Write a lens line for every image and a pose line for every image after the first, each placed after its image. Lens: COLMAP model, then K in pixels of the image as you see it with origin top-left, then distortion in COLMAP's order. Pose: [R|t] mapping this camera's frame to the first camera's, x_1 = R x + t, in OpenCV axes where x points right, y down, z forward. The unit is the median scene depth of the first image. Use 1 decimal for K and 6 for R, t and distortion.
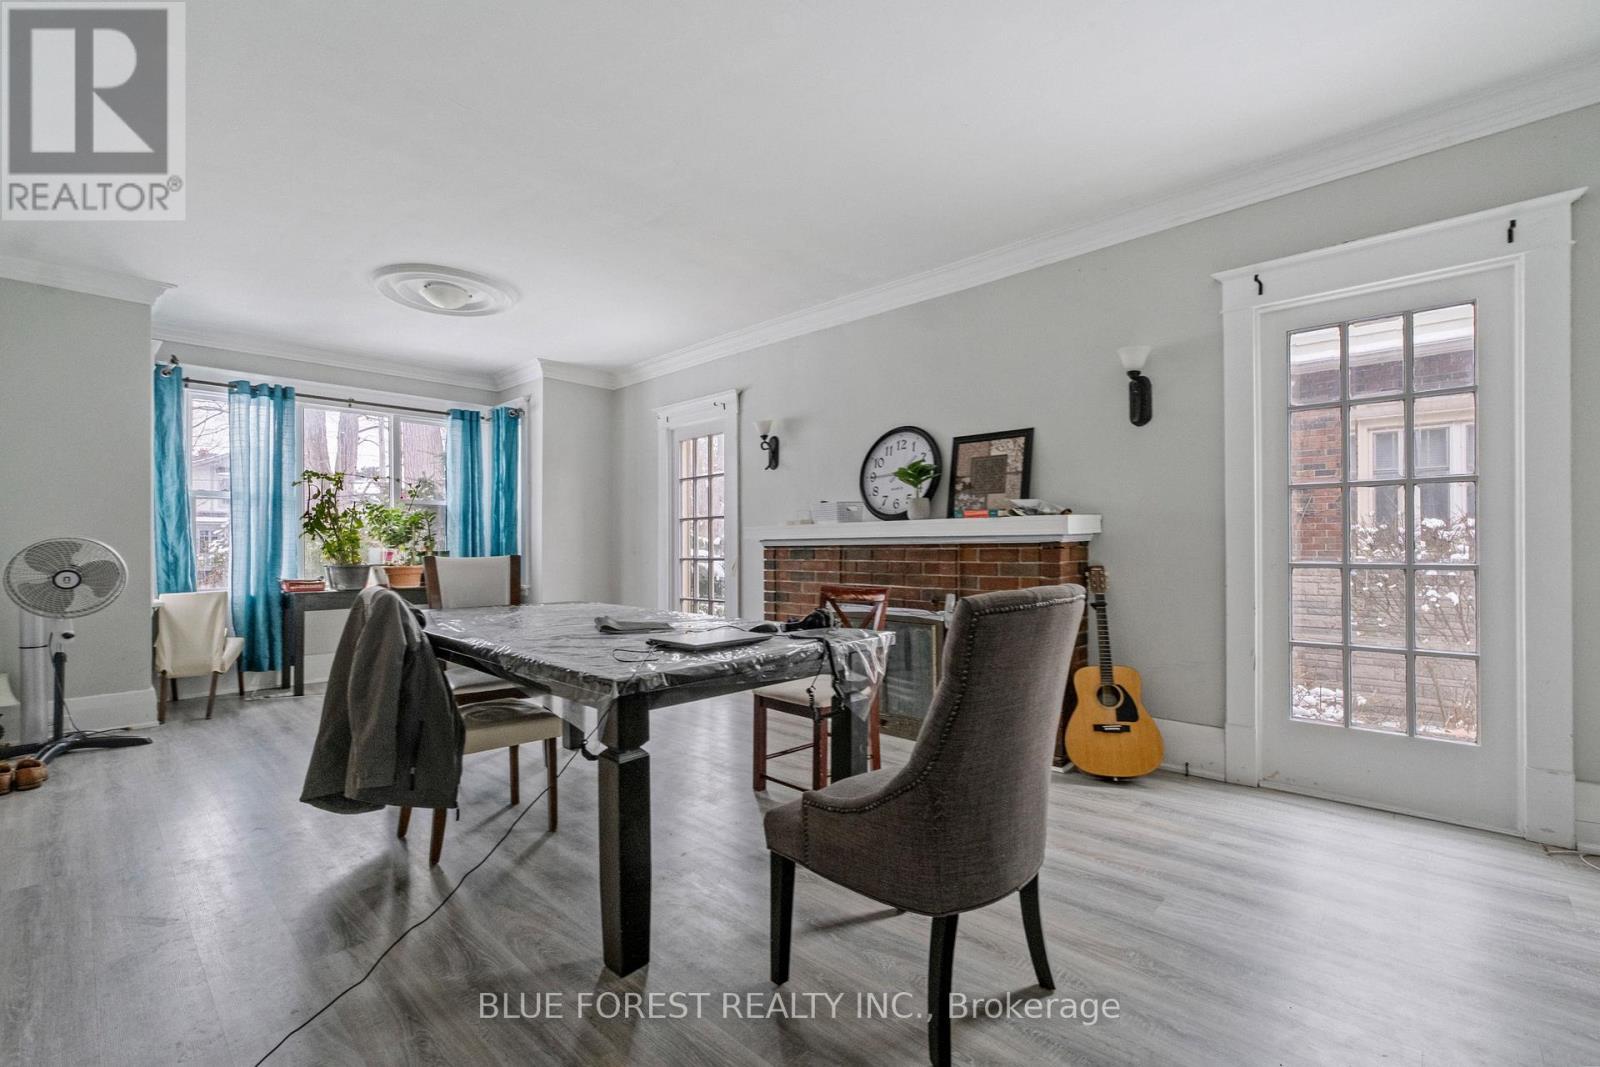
lens RADIAL K [[683.7, 0, 783.7], [0, 683.7, 544.2], [0, 0, 1]] dist [-0.001334, -0.000117]
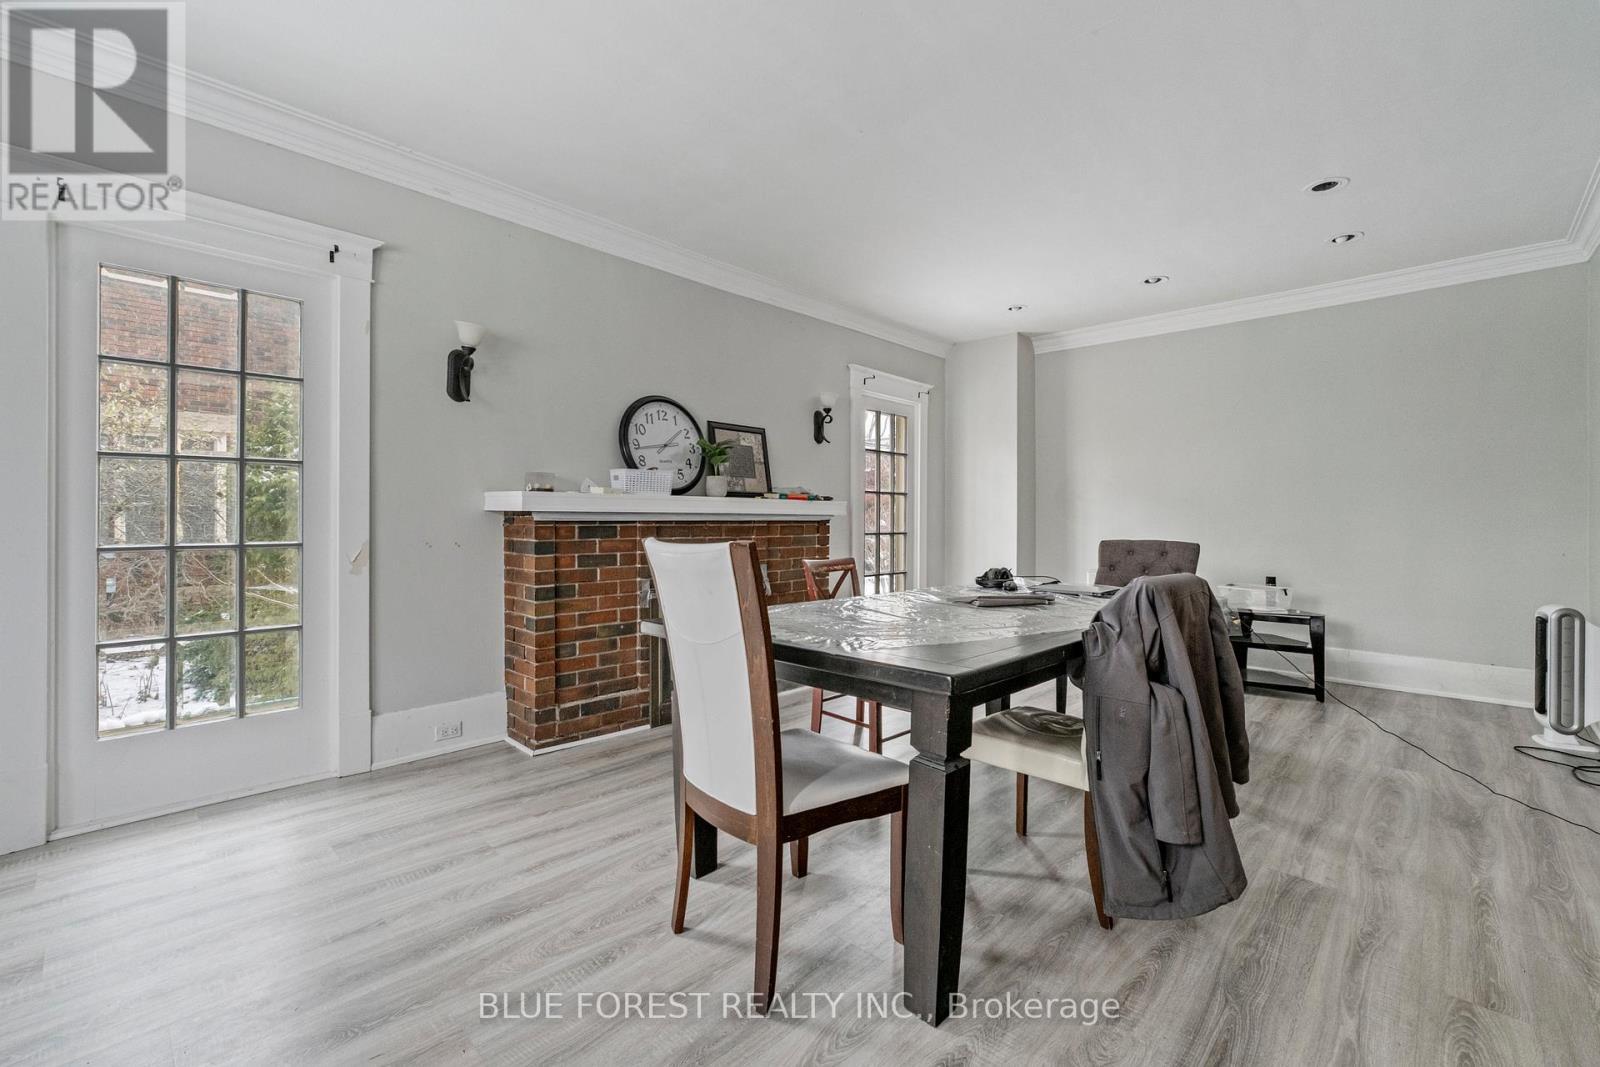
lens RADIAL K [[714.9, 0, 802.6], [0, 714.9, 525.2], [0, 0, 1]] dist [0.036220, 0.000022]
pose [[0.004369, -0.000901, 0.999990, -0.708695], [-0.006890, 0.999976, 0.000931, 0.004030], [-0.999967, -0.006894, 0.004362, 0.689996]]
